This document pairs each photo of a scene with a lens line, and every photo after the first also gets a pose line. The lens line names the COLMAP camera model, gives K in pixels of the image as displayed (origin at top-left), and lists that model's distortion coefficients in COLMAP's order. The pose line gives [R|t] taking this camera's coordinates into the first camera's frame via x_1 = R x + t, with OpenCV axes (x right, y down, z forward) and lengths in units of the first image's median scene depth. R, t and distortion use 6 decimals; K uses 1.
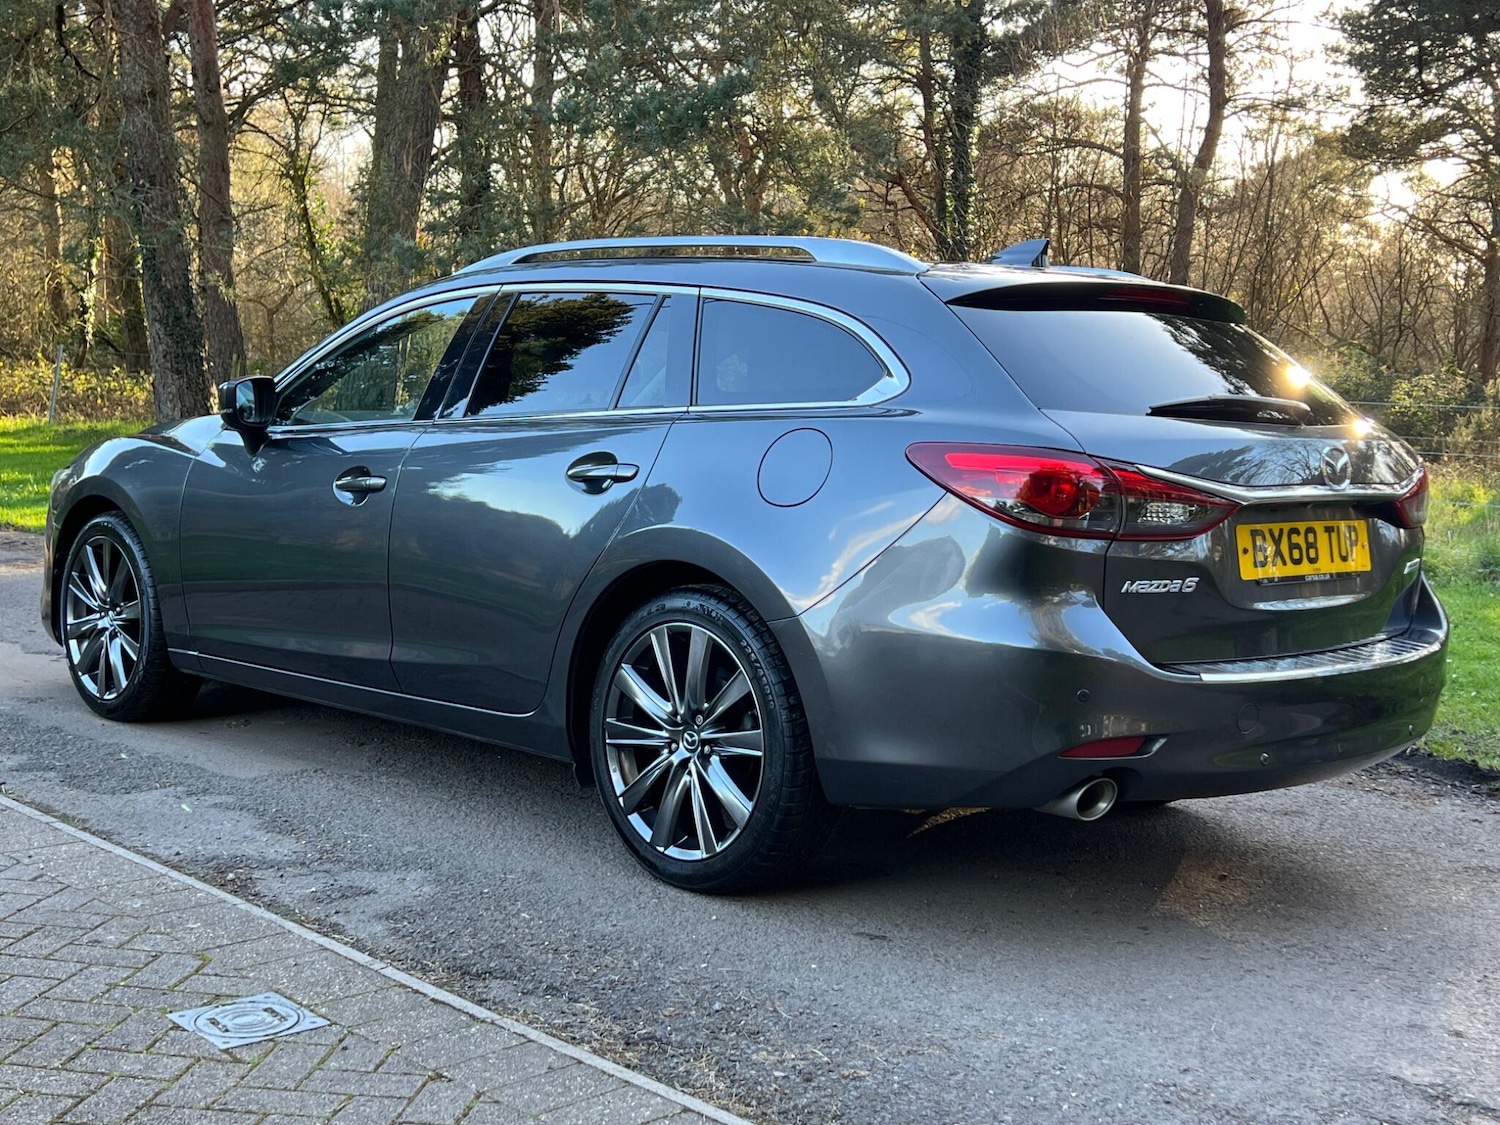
lens RADIAL K [[1914.8, 0, 749.8], [0, 1914.8, 589.3], [0, 0, 1]] dist [0.154011, -0.402089]
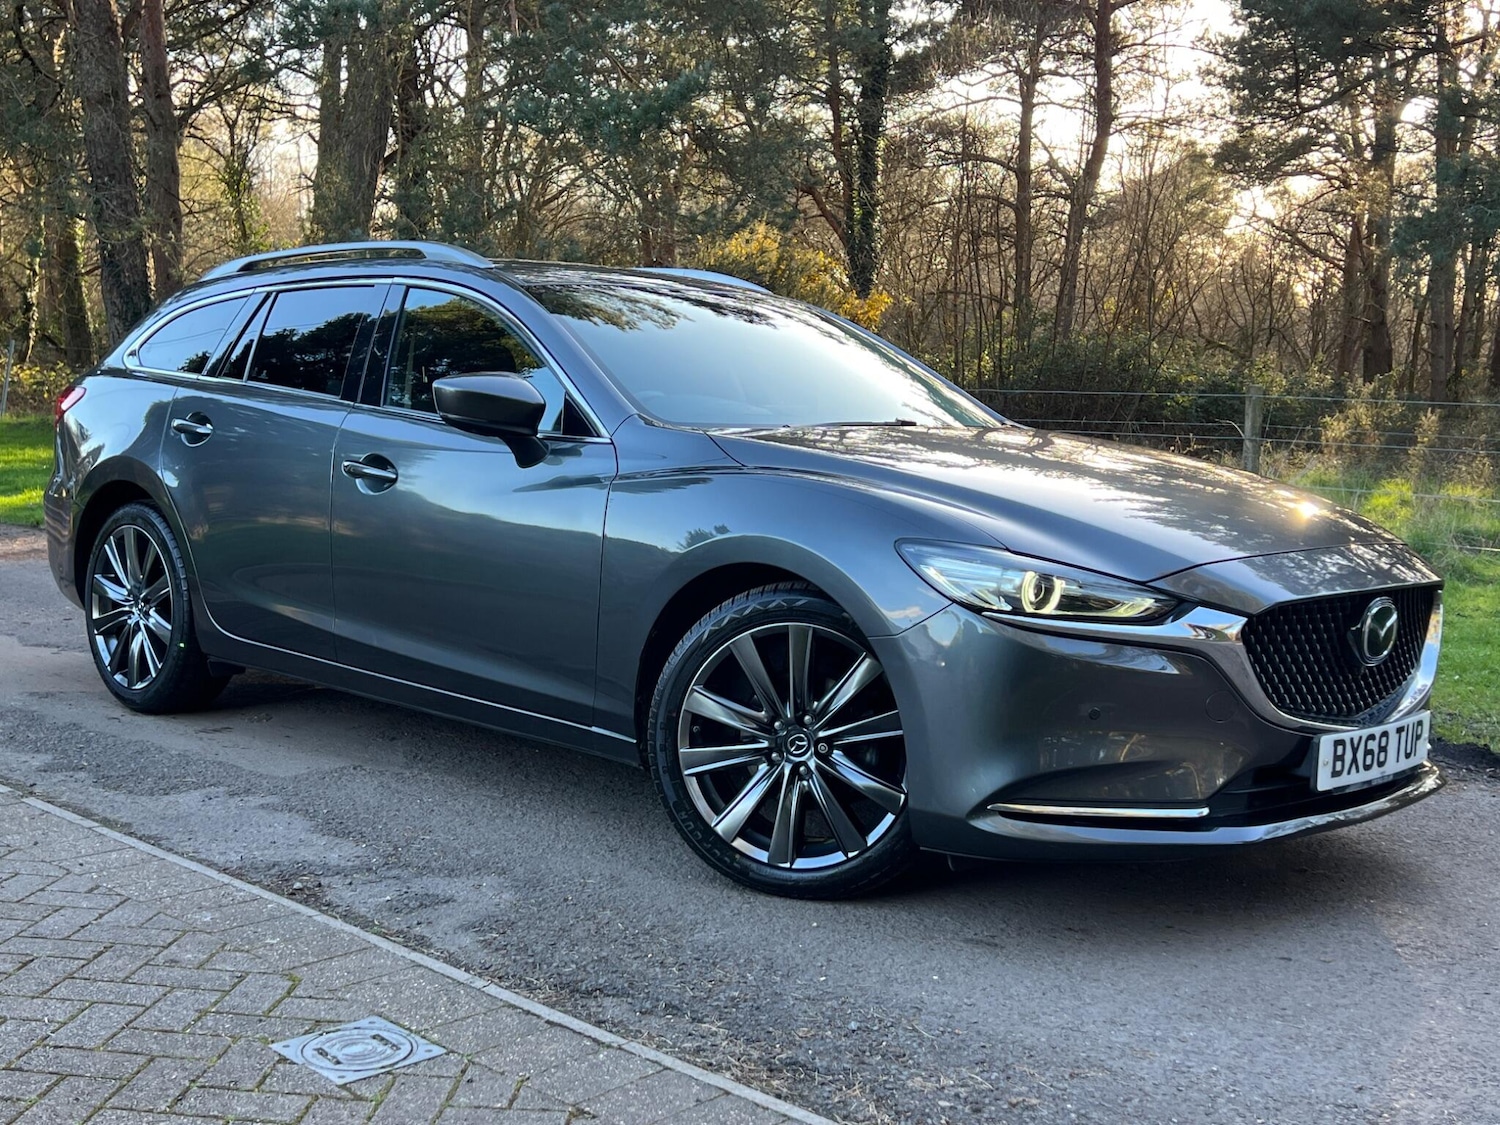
lens RADIAL K [[1779.0, 0, 745.9], [0, 1779.0, 579.0], [0, 0, 1]] dist [0.141991, -0.357036]
pose [[0.998393, -0.003718, 0.056540, -0.101411], [0.003531, 0.999988, 0.003410, -0.005458], [-0.056552, -0.003205, 0.998394, 0.105662]]
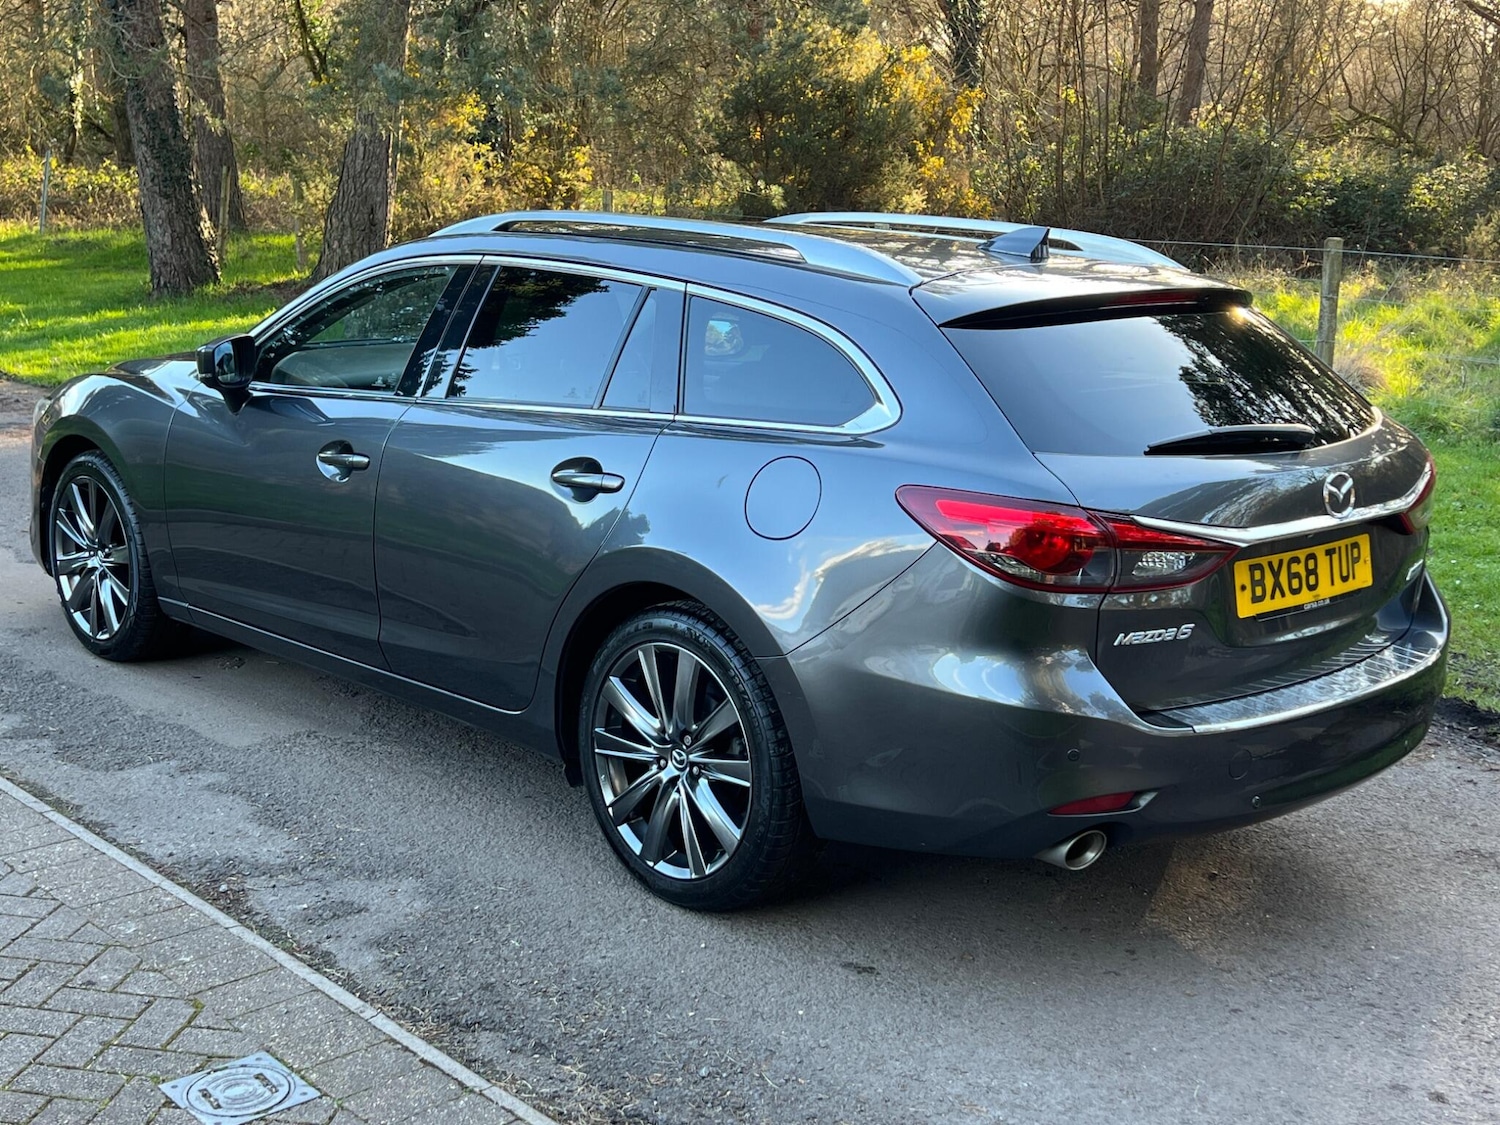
lens RADIAL K [[1912.1, 0, 739.6], [0, 1912.1, 588.7], [0, 0, 1]] dist [0.146407, -0.372404]
pose [[0.999952, -0.002898, -0.009397, 0.010350], [0.004054, 0.992090, 0.125462, -0.137520], [0.008959, -0.125495, 0.992054, 0.027727]]
